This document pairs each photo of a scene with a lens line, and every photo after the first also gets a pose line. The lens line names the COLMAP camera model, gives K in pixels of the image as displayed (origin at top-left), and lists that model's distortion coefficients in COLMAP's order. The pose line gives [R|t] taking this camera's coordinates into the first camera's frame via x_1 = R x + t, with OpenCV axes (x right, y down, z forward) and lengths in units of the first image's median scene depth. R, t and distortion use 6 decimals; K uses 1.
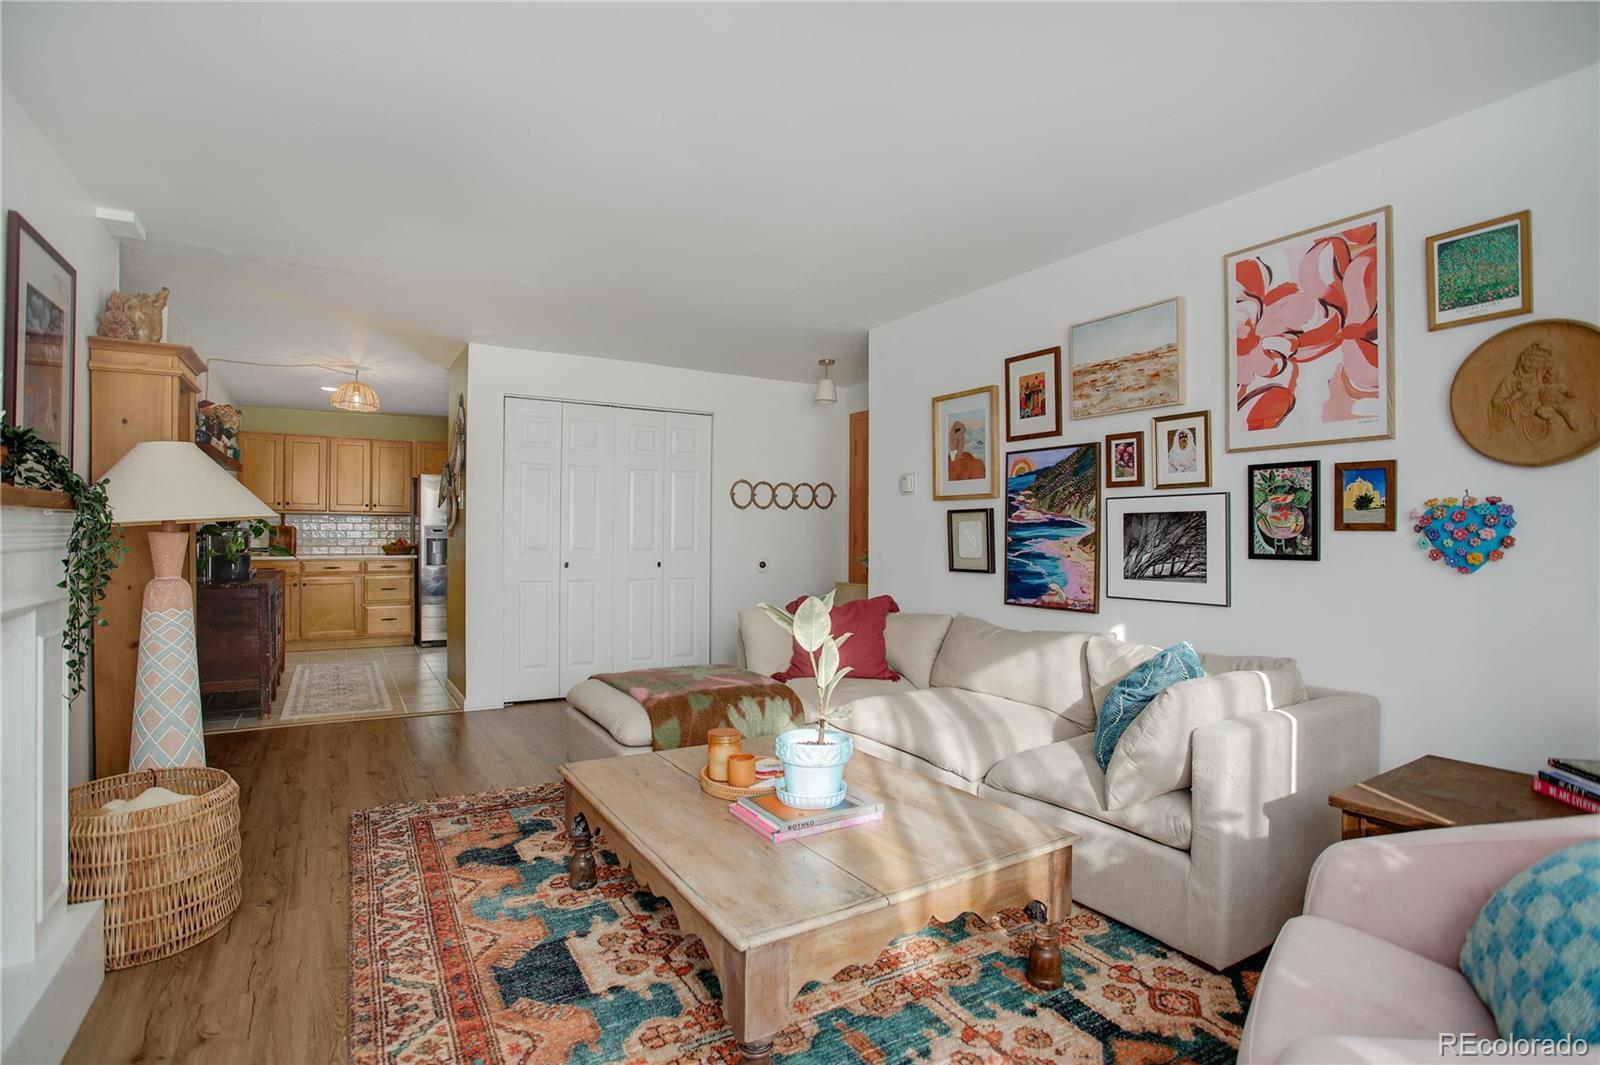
lens RADIAL K [[788.6, 0, 800.0], [0, 788.6, 532.5], [0, 0, 1]] dist [-0.067075, 0.020495]
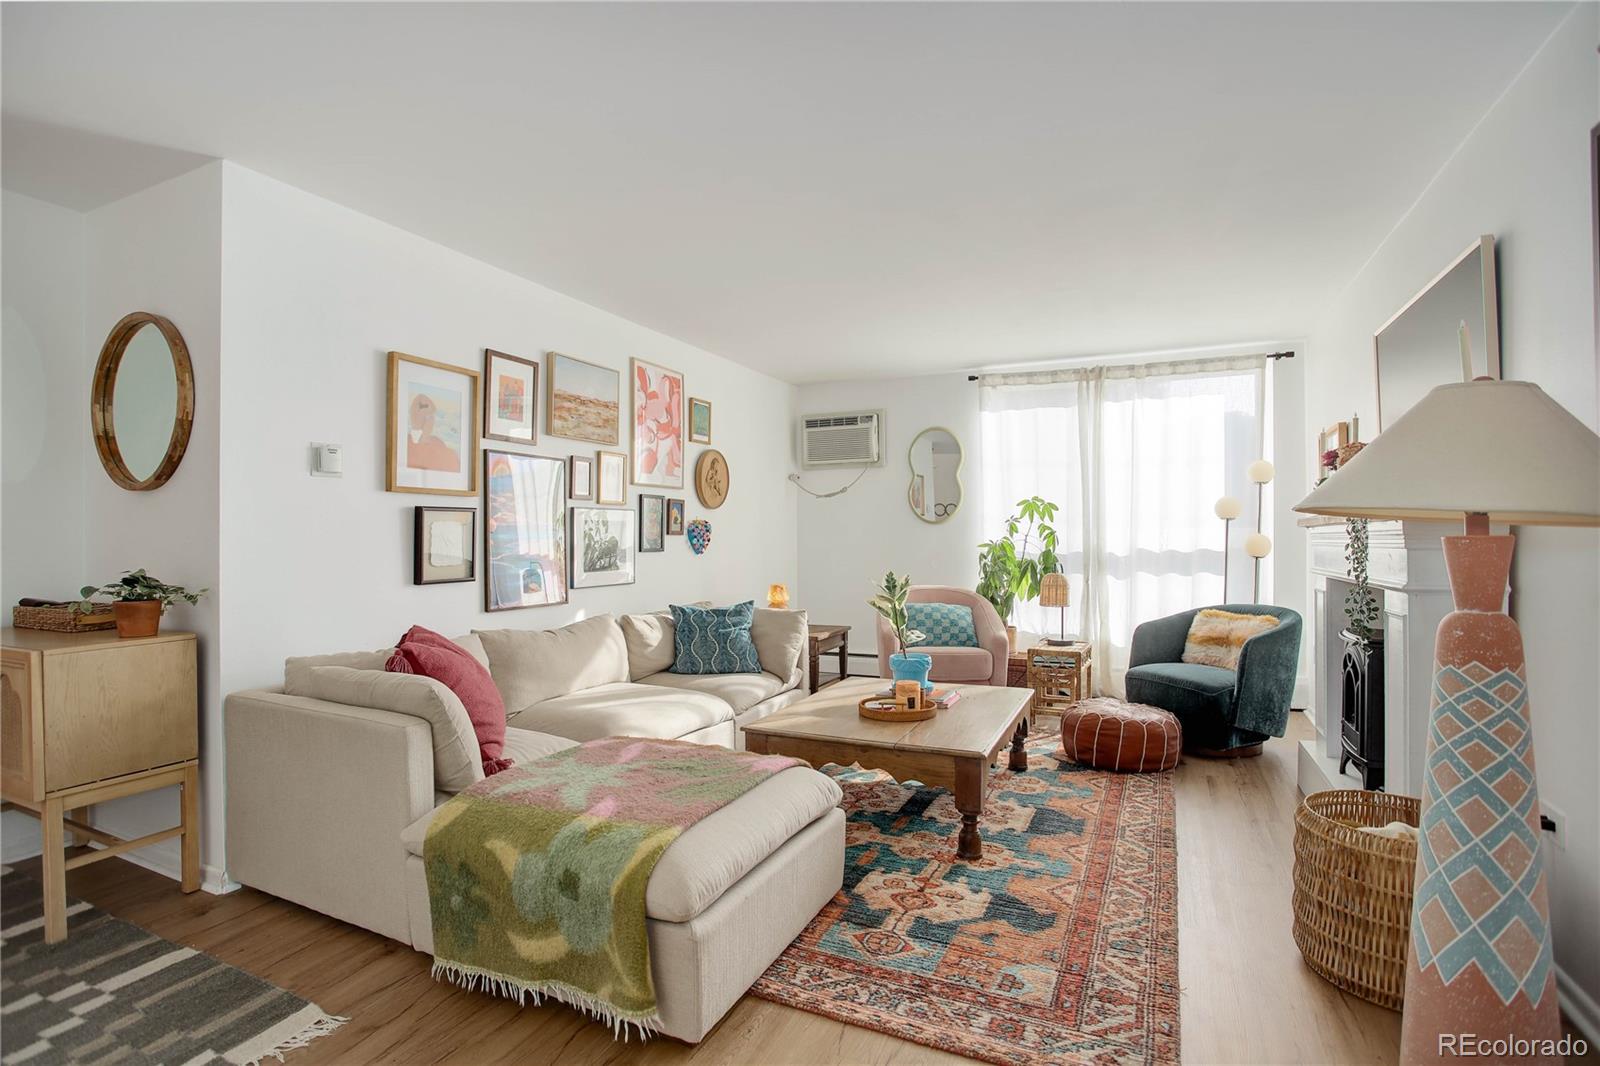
lens RADIAL K [[775.0, 0, 793.3], [0, 775.0, 535.7], [0, 0, 1]] dist [-0.063395, 0.025702]
pose [[-0.557059, -0.000264, 0.830473, -0.889954], [-0.001506, 0.999999, -0.000692, 0.000497], [-0.830472, -0.001636, -0.557059, 1.549010]]
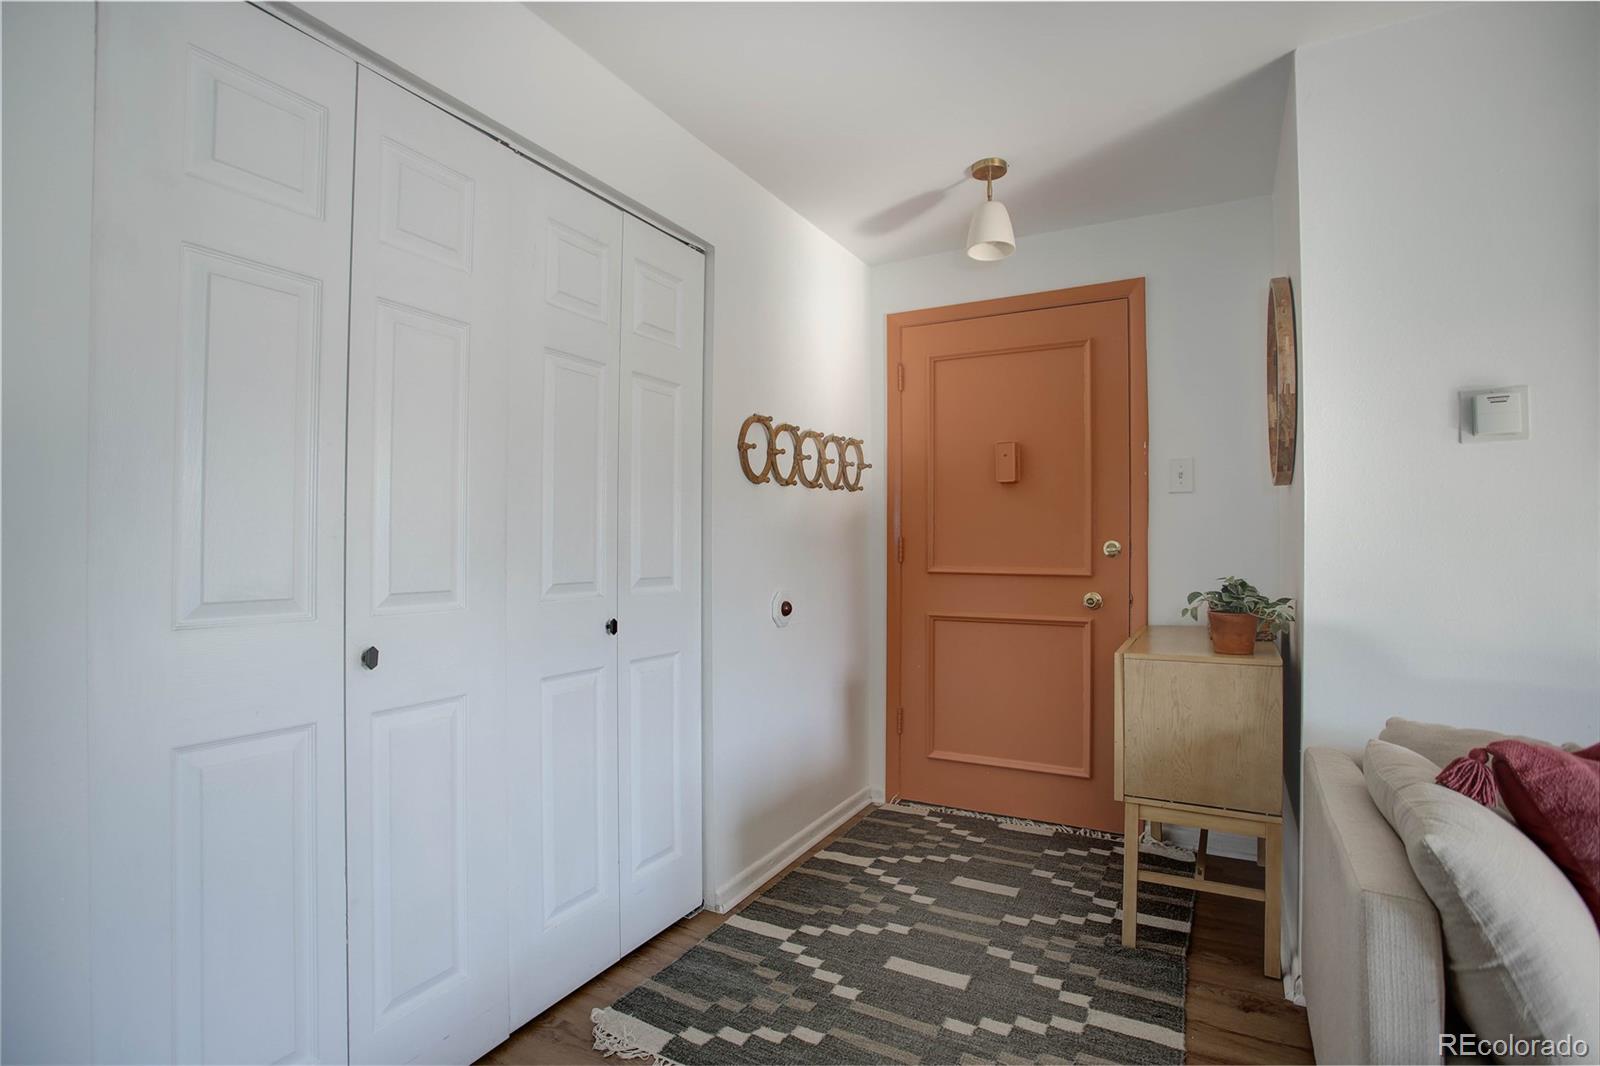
lens RADIAL K [[775.0, 0, 793.3], [0, 775.0, 535.7], [0, 0, 1]] dist [-0.063395, 0.025702]
pose [[0.871437, -0.003001, 0.490499, -0.538920], [0.004206, 0.999990, -0.001355, -0.001495], [-0.490490, 0.003244, 0.871441, 1.267711]]
